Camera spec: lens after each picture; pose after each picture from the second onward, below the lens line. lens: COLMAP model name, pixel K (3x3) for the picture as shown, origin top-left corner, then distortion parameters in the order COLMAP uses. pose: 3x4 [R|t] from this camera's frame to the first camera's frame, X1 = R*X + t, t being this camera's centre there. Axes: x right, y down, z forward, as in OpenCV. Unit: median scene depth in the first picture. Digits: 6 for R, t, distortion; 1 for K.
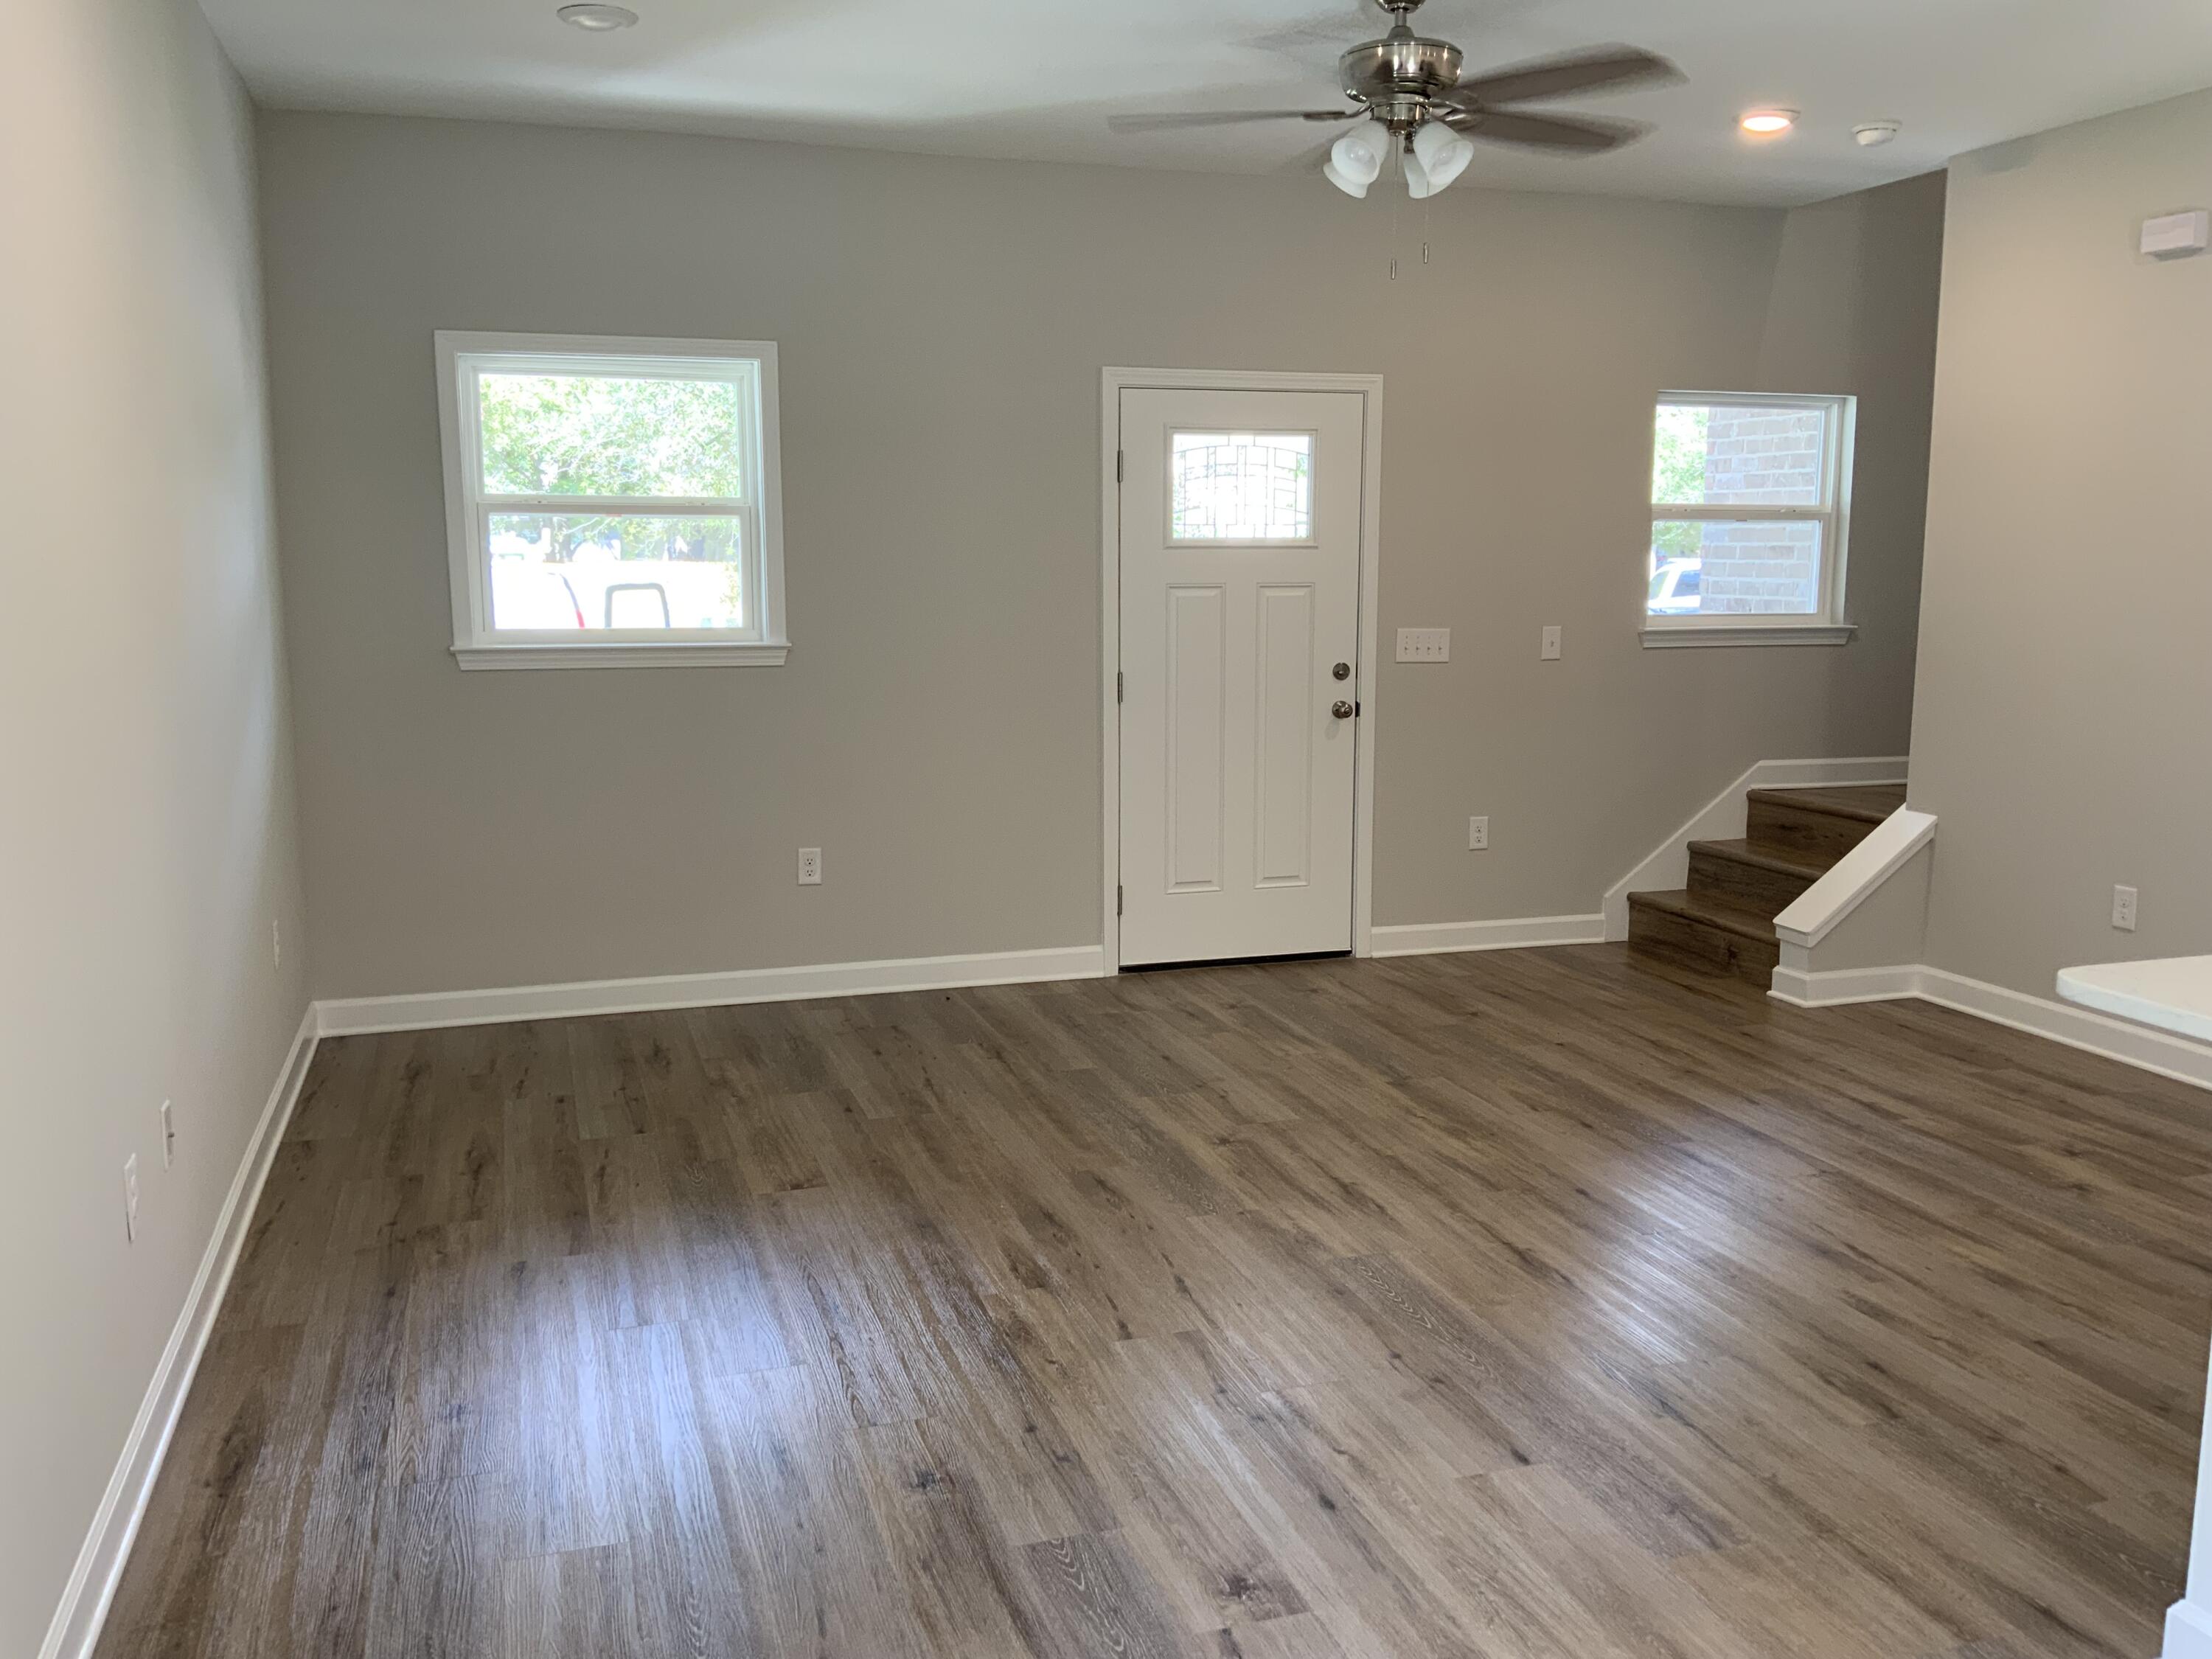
lens RADIAL K [[1857.3, 0, 1105.5], [0, 1857.3, 832.8], [0, 0, 1]] dist [-0.008866, -0.011447]
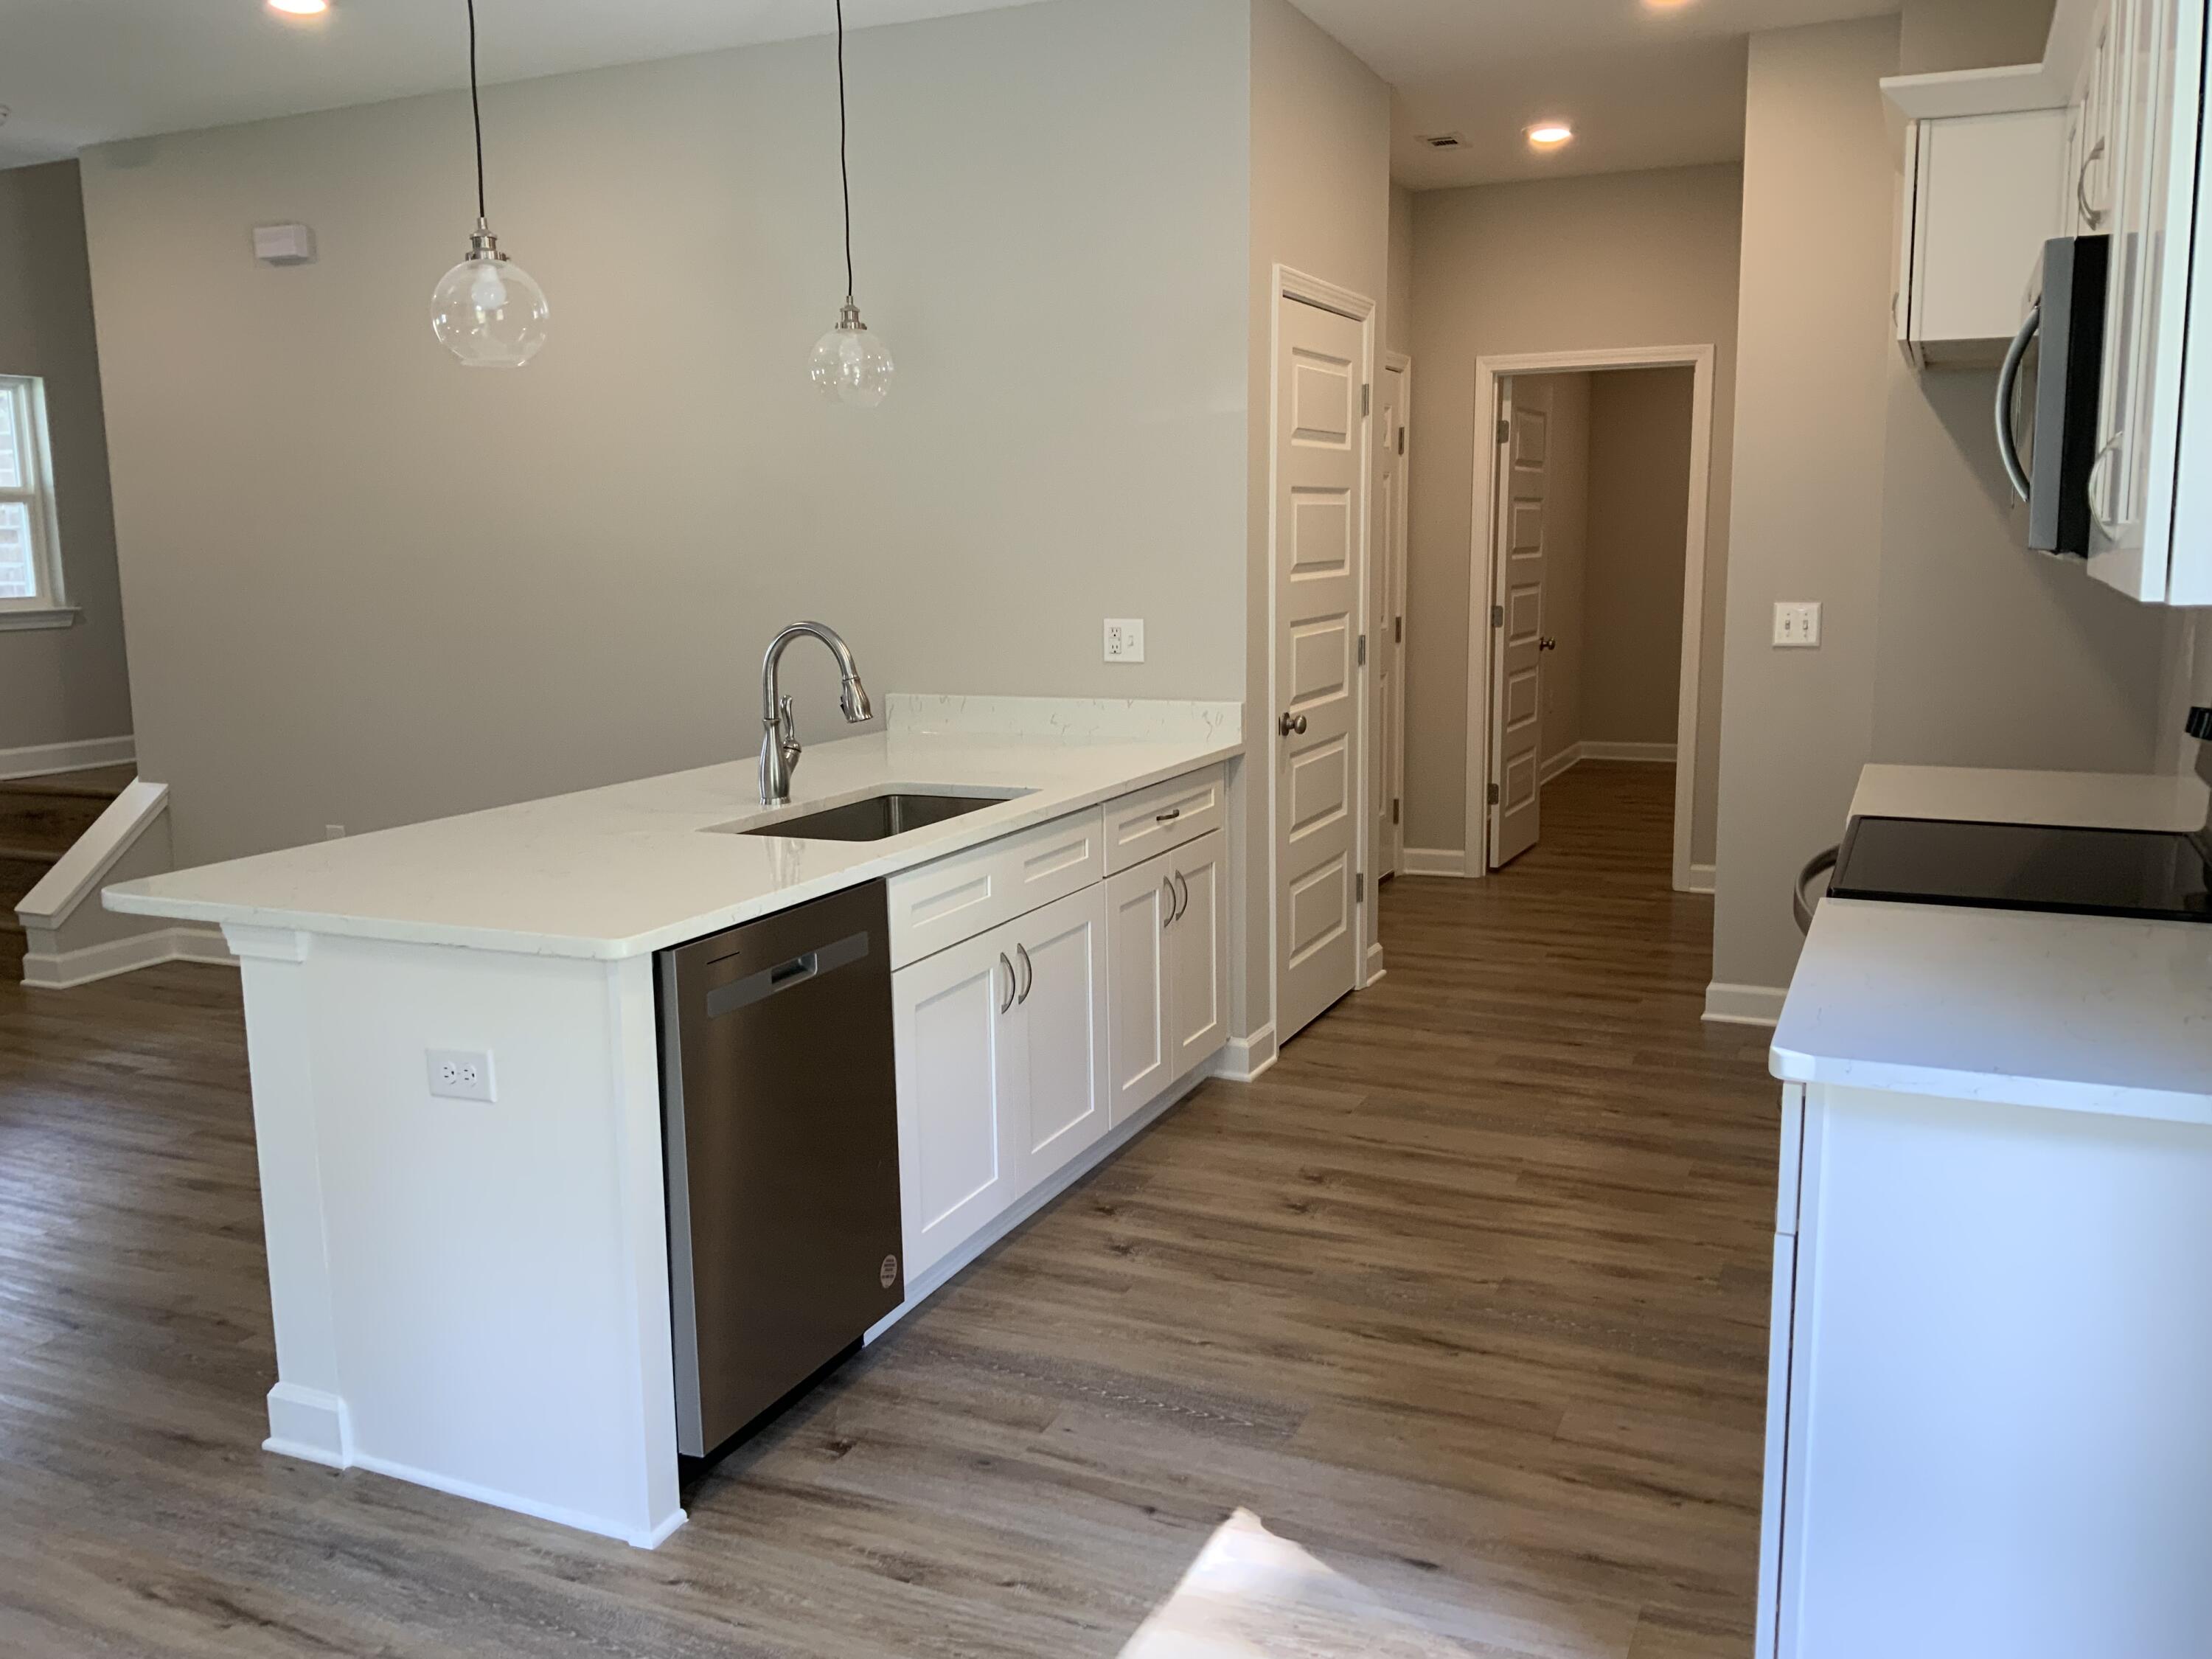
lens RADIAL K [[1857.3, 0, 1105.0], [0, 1857.3, 823.9], [0, 0, 1]] dist [-0.008866, -0.011447]
pose [[0.674134, -0.130822, 0.726931, 0.042946], [0.128125, 0.989981, 0.059343, 0.018567], [-0.727411, 0.053133, 0.684141, -0.093763]]
